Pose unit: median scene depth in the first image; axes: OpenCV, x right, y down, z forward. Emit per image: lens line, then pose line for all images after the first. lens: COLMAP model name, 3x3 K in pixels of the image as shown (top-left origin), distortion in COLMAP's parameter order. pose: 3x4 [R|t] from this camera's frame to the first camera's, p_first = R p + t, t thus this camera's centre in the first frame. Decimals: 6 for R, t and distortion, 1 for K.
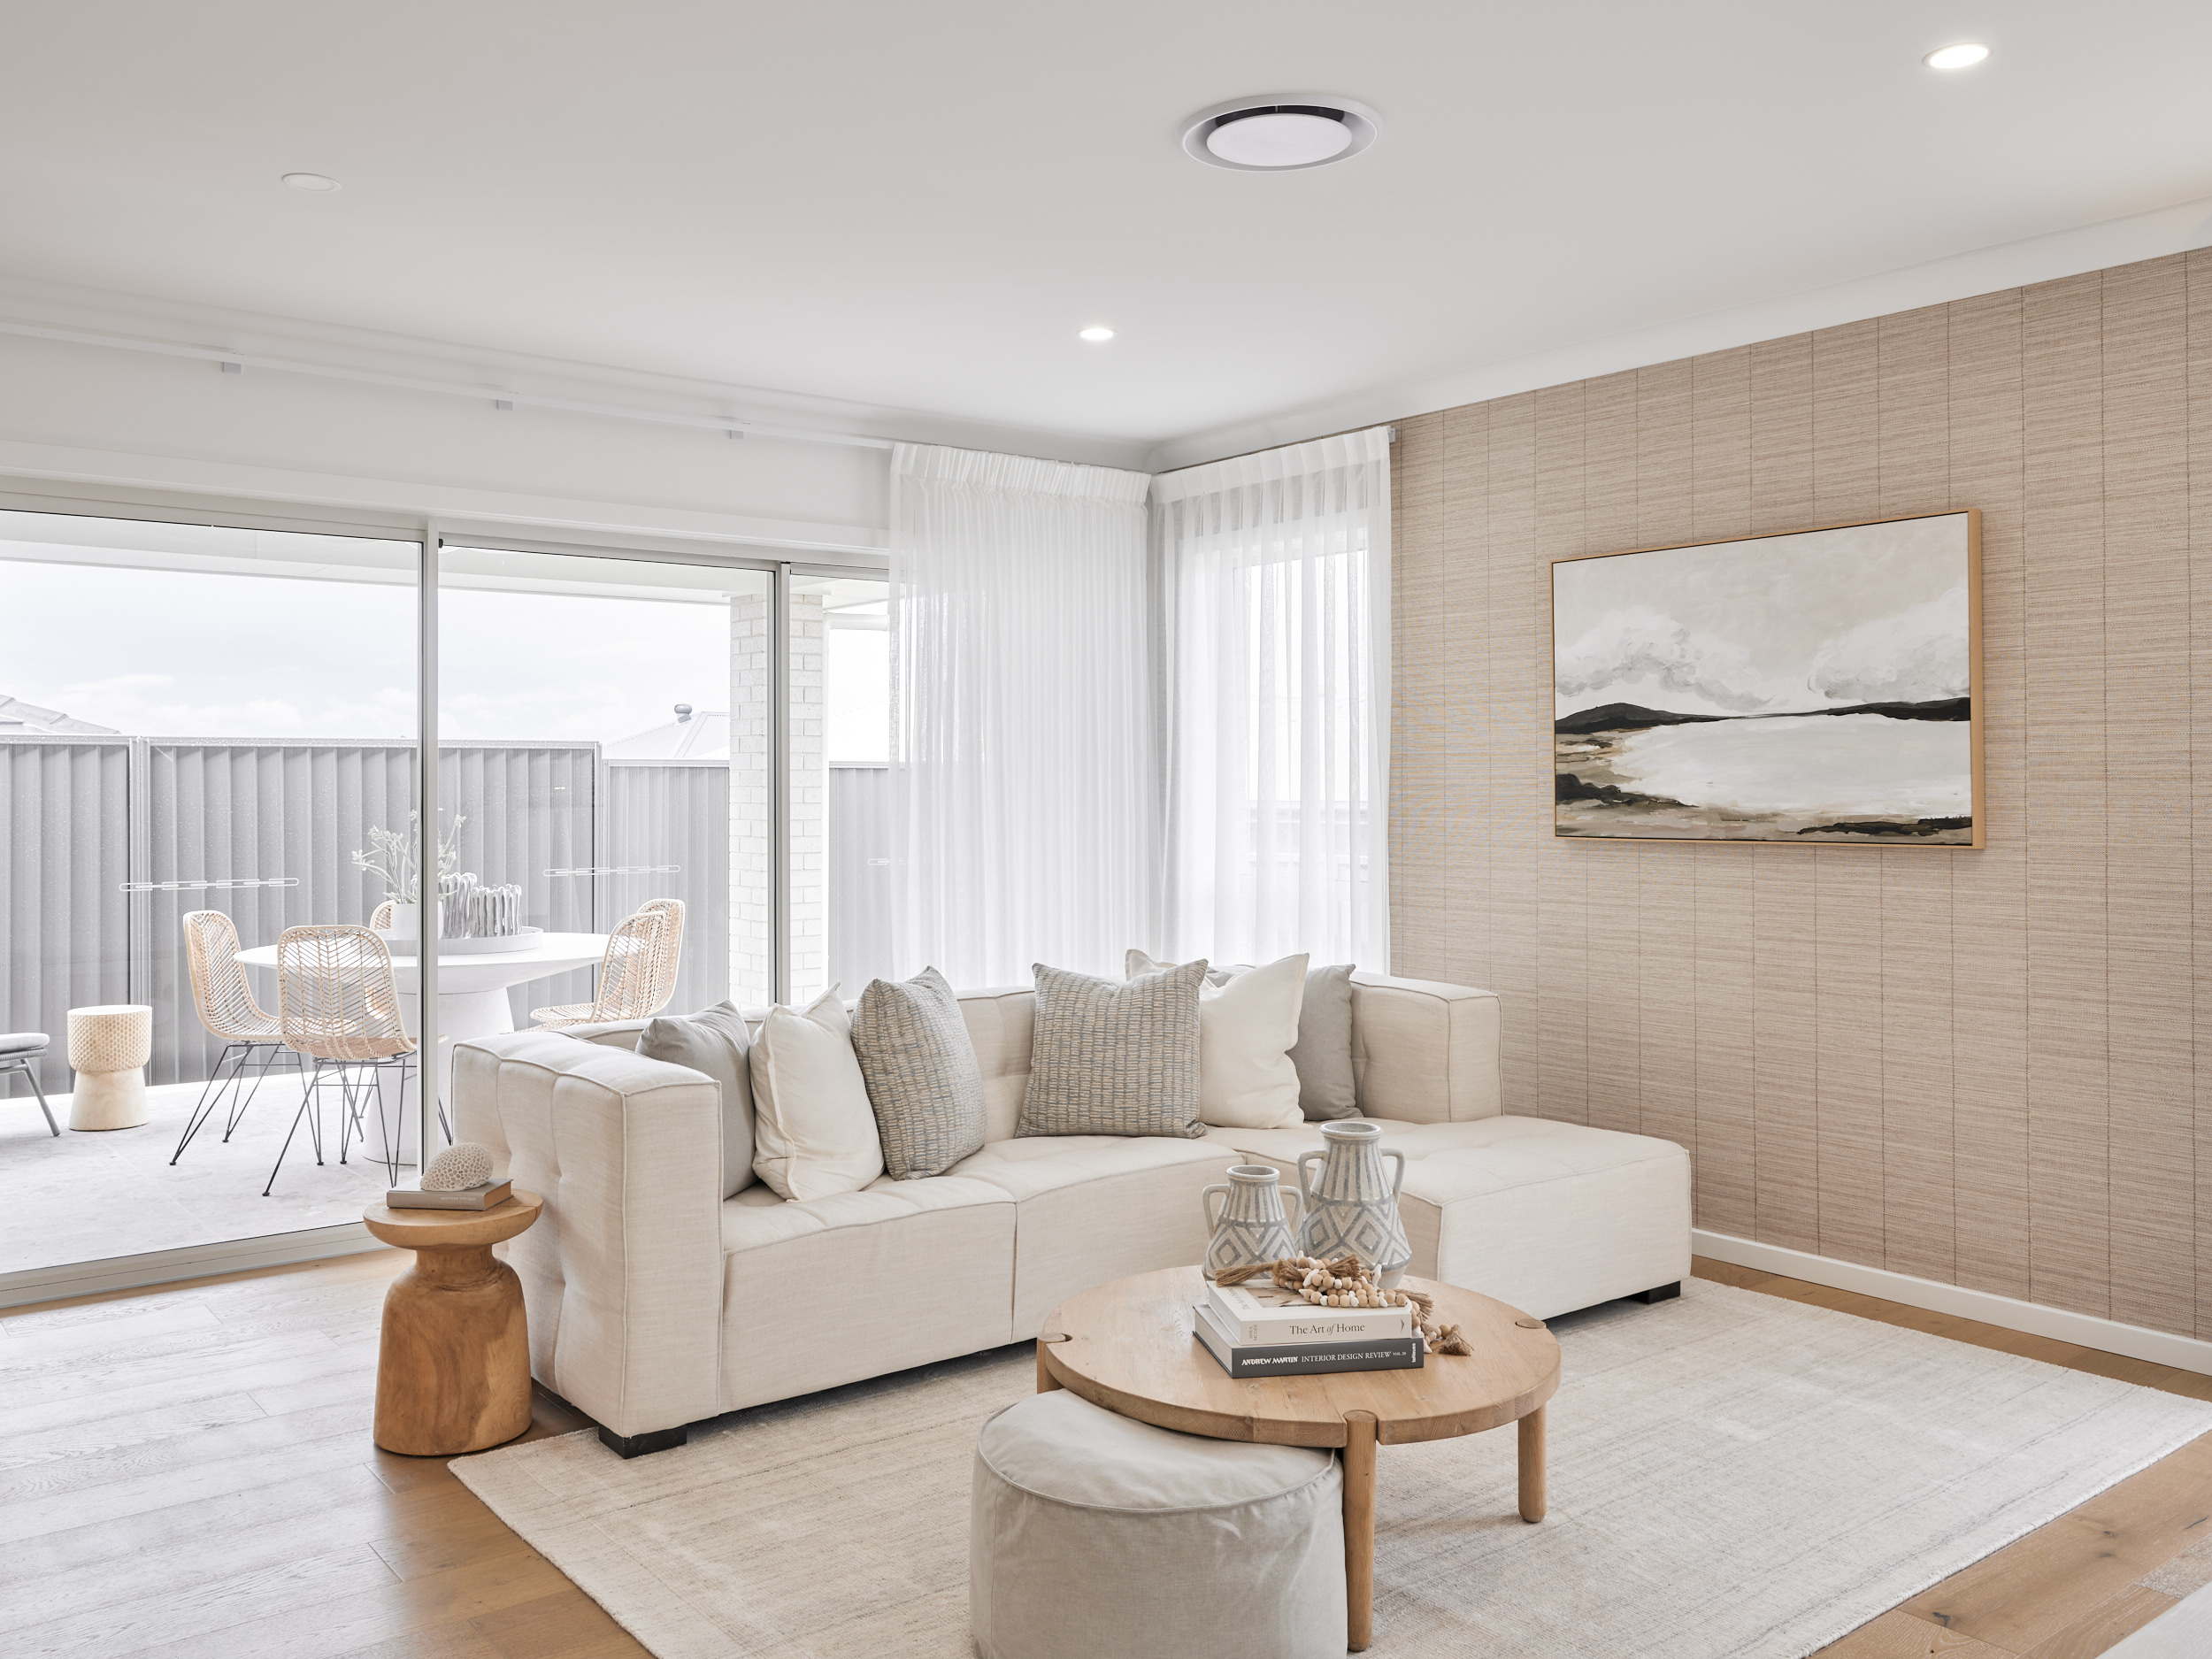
lens RADIAL K [[1741.3, 0, 1105.3], [0, 1741.3, 768.7], [0, 0, 1]] dist [0.002723, -0.004681]
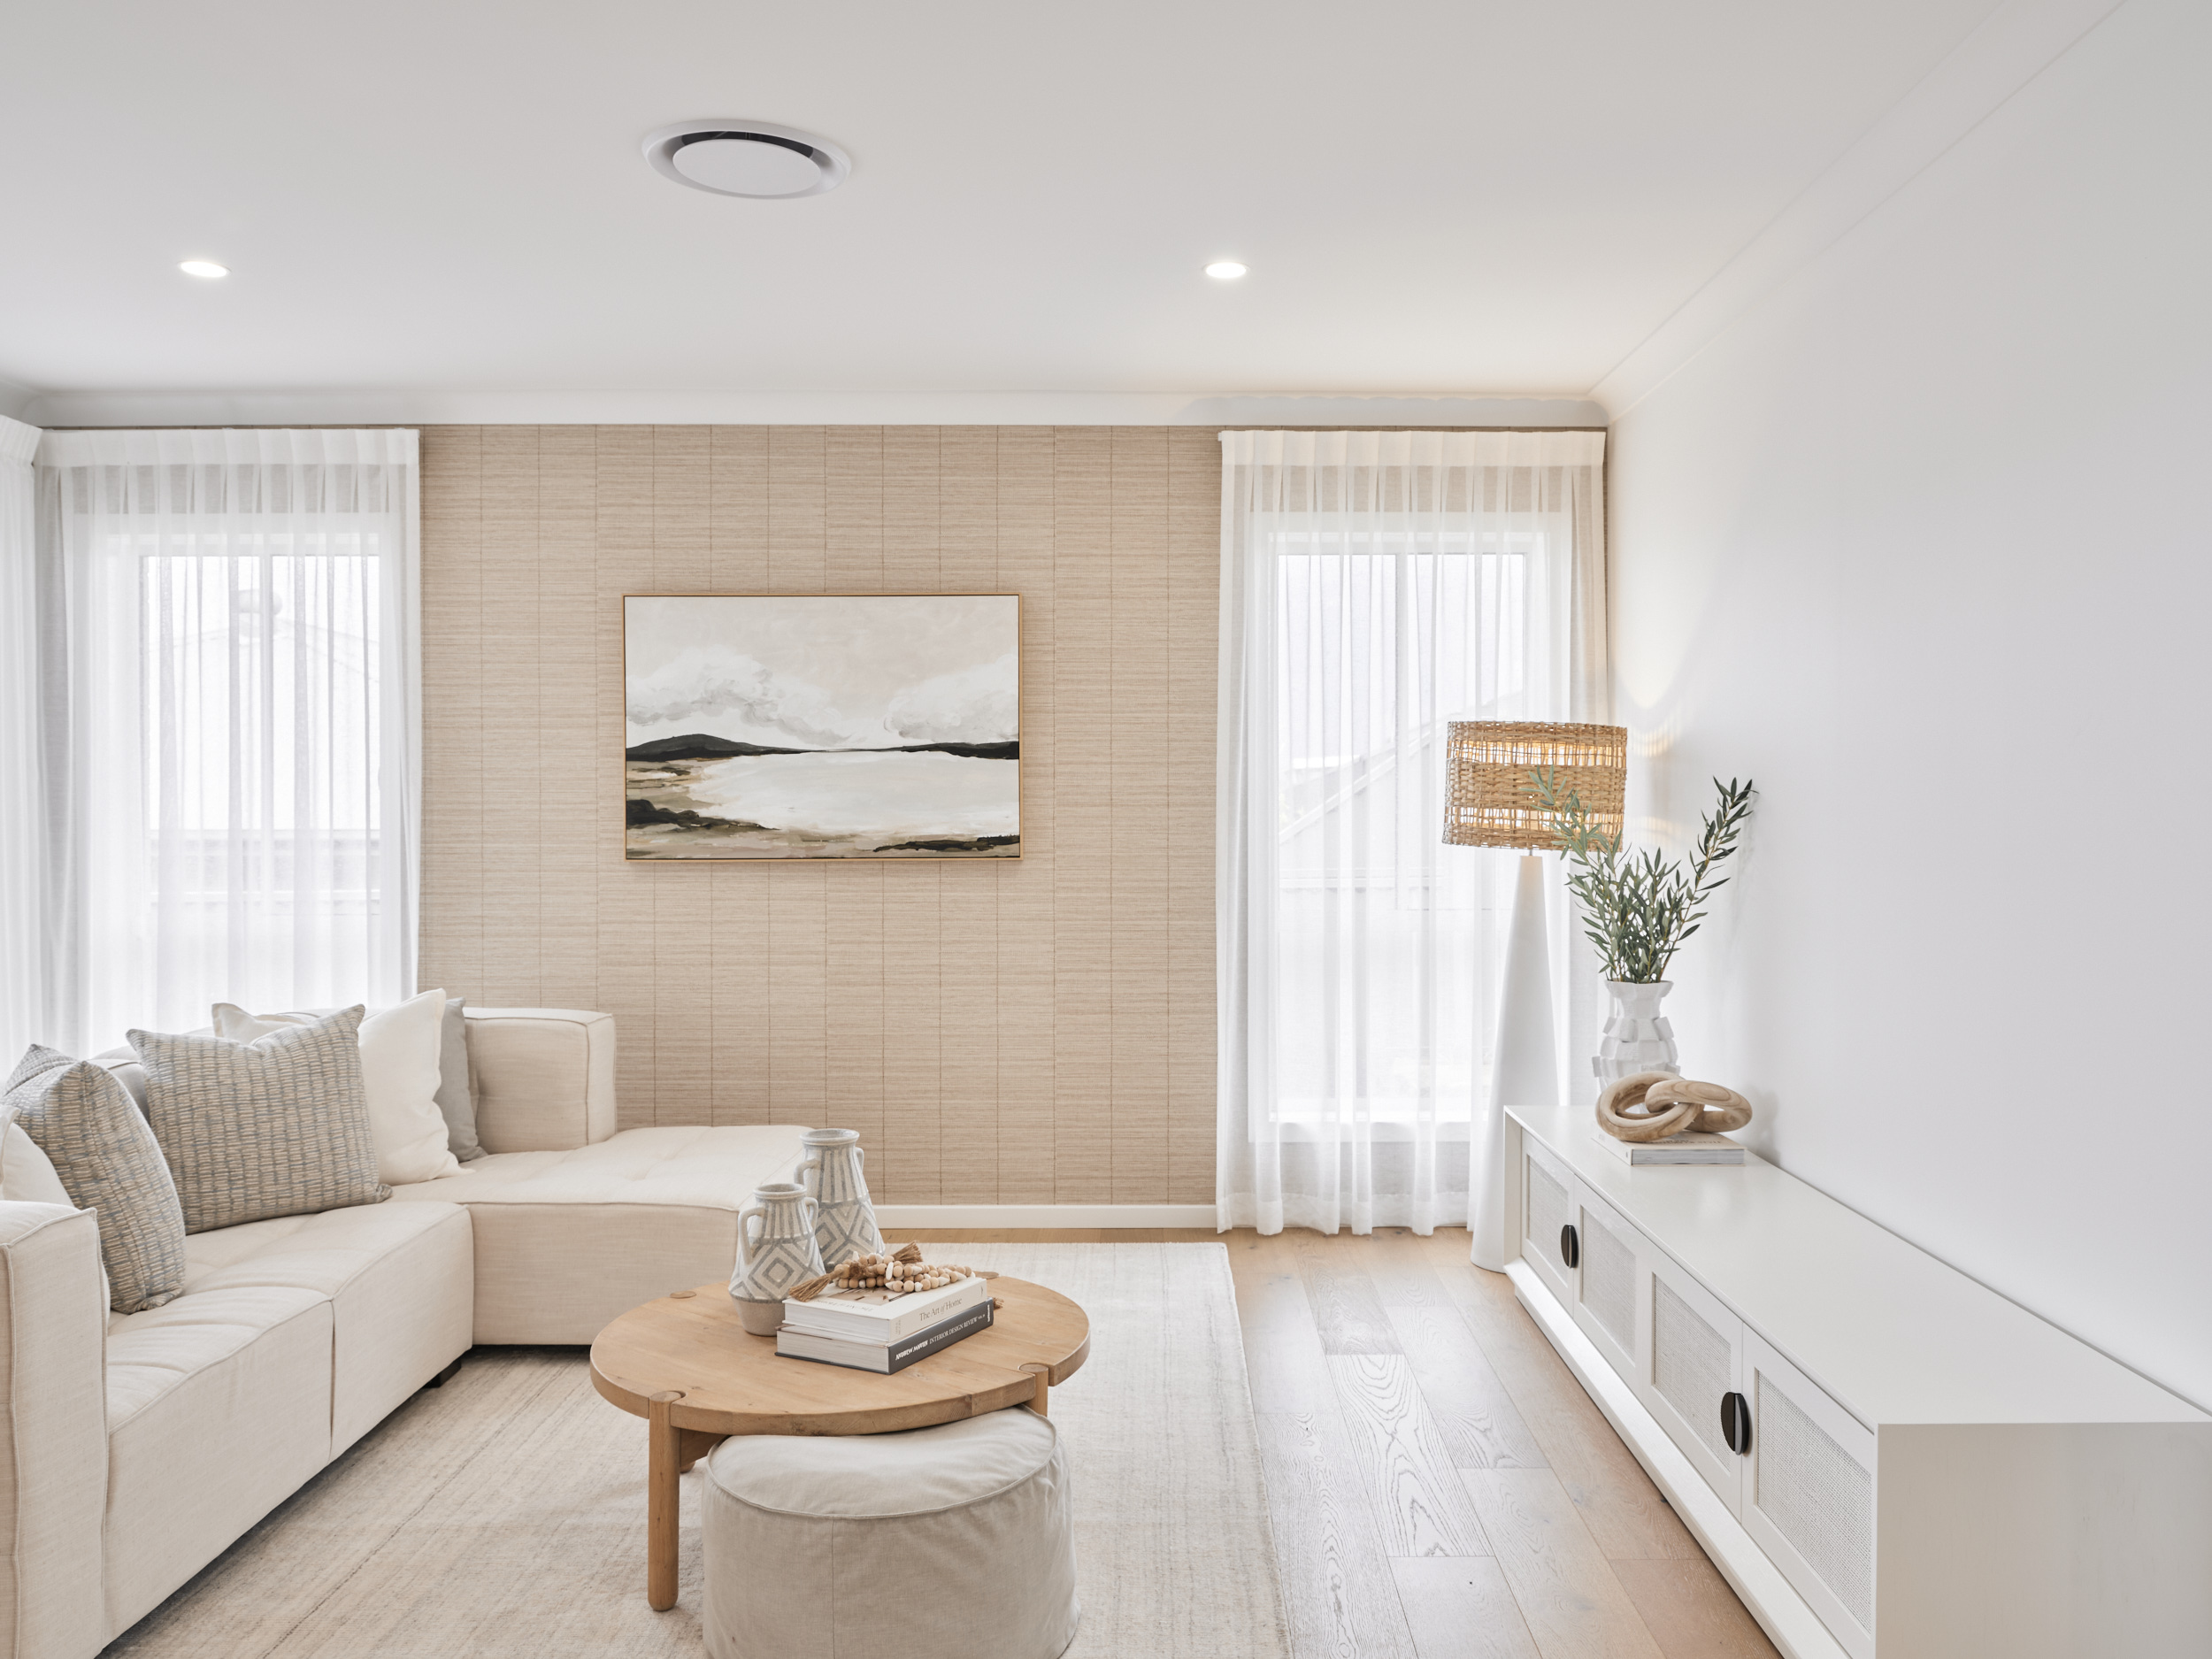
lens RADIAL K [[1679.8, 0, 1106.0], [0, 1679.8, 829.5], [0, 0, 1]] dist [-0.003422, -0.004474]
pose [[0.624560, -0.008597, 0.780930, -0.388148], [-0.006999, 0.999838, 0.016604, 0.002505], [-0.780946, -0.015836, 0.624398, 0.167351]]
